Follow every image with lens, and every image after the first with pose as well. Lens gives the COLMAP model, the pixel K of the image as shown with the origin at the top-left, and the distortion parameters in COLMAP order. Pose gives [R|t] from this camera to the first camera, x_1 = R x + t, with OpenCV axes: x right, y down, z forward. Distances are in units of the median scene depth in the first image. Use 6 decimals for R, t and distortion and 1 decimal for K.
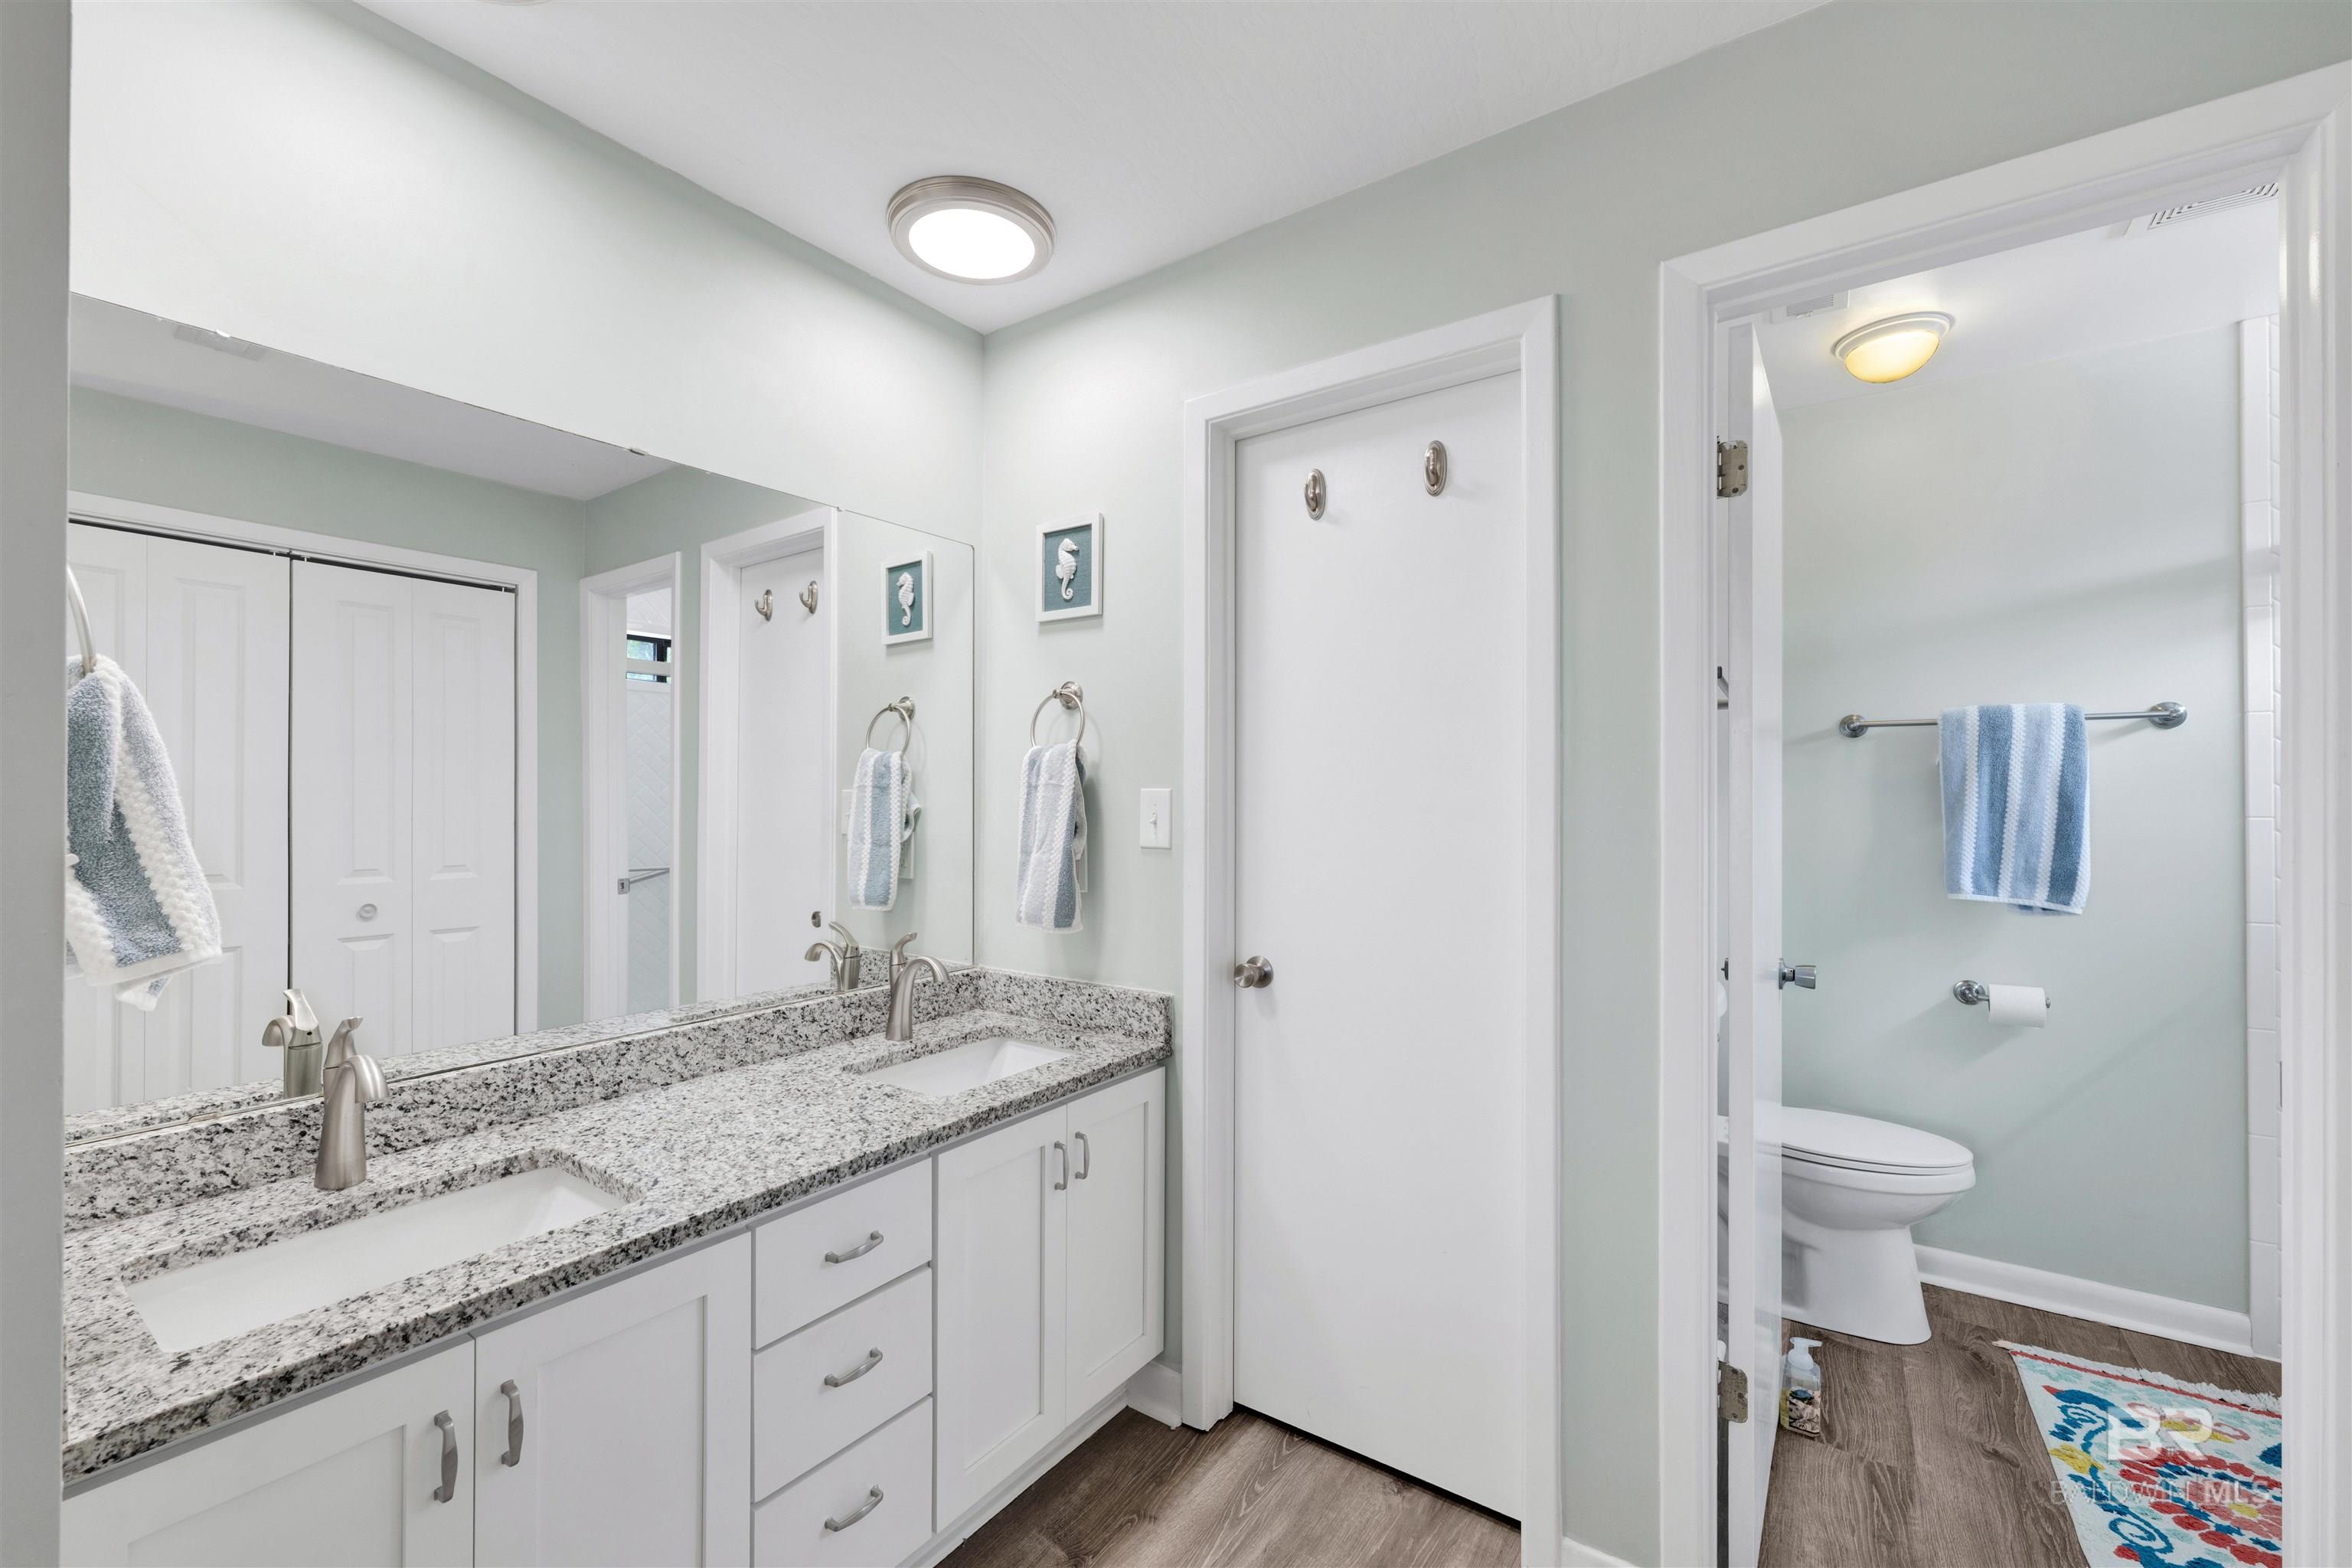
lens RADIAL K [[951.9, 0, 1147.1], [0, 951.9, 793.3], [0, 0, 1]] dist [-0.001260, 0.000638]
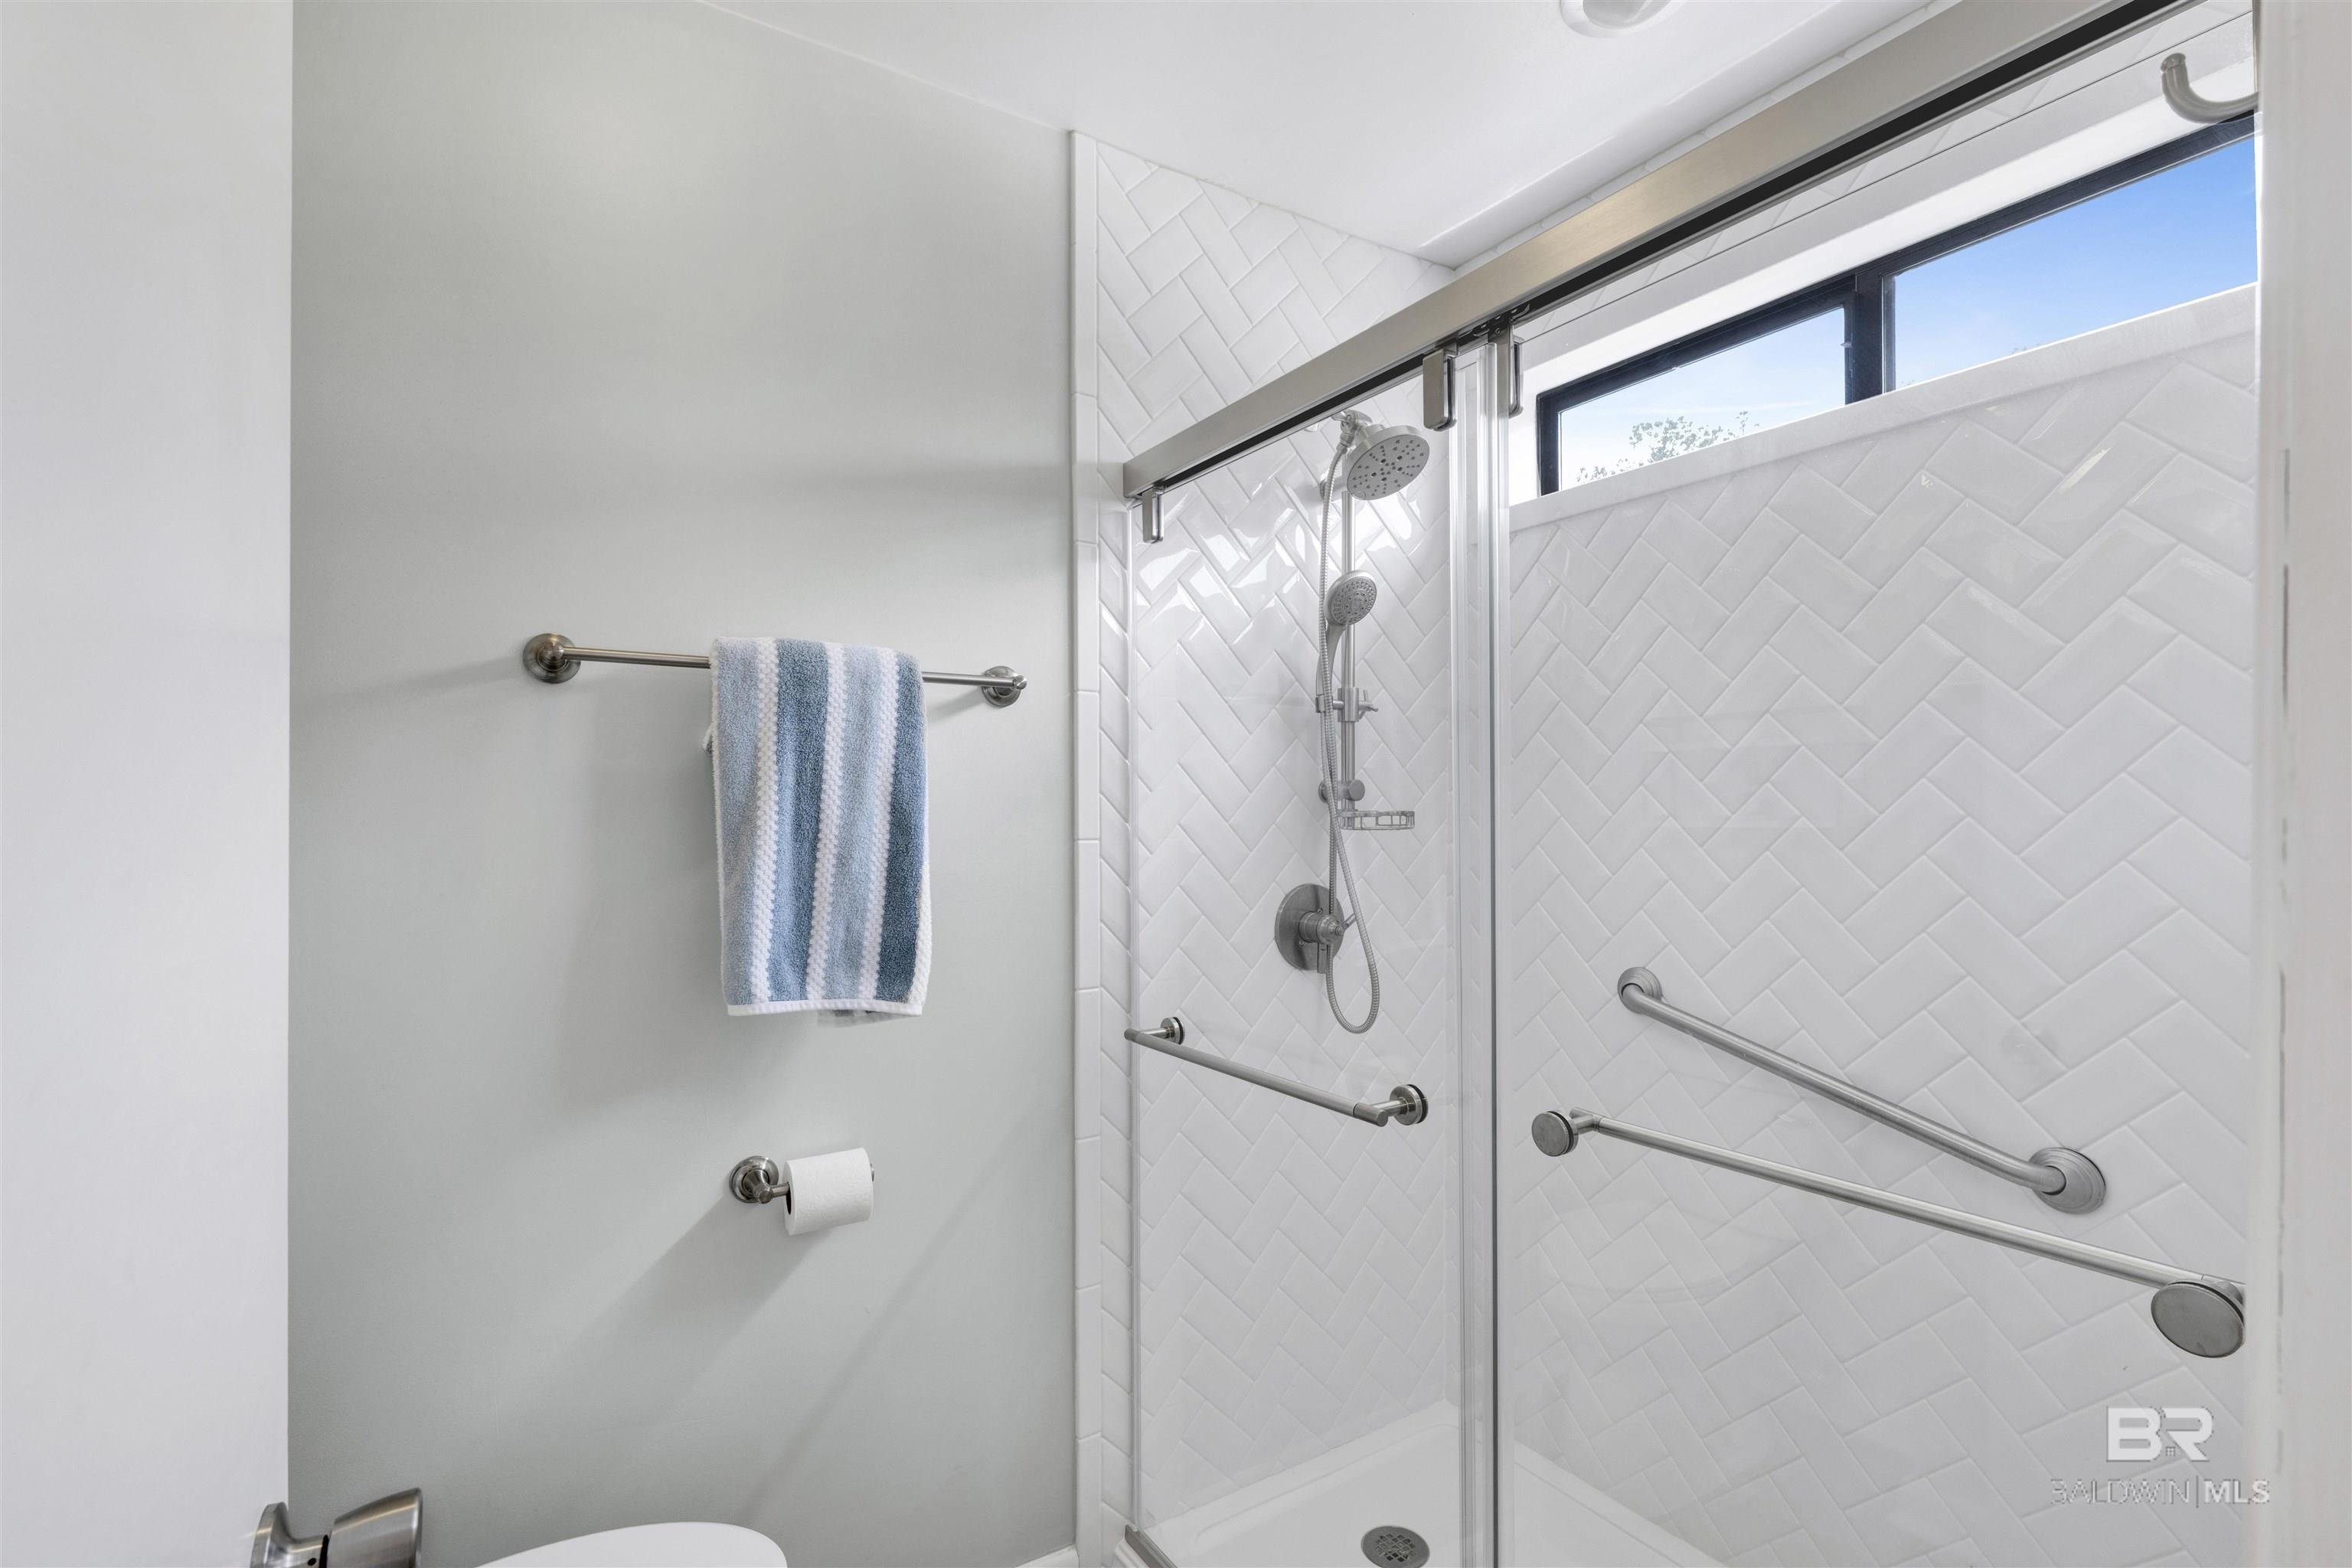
lens RADIAL K [[1013.3, 0, 1165.1], [0, 1013.3, 804.0], [0, 0, 1]] dist [-0.000989, 0.000631]
pose [[0.372638, -0.006227, 0.927956, 0.447656], [-0.011433, 0.999871, 0.011300, -0.009357], [-0.927906, -0.014820, 0.372519, 0.608730]]
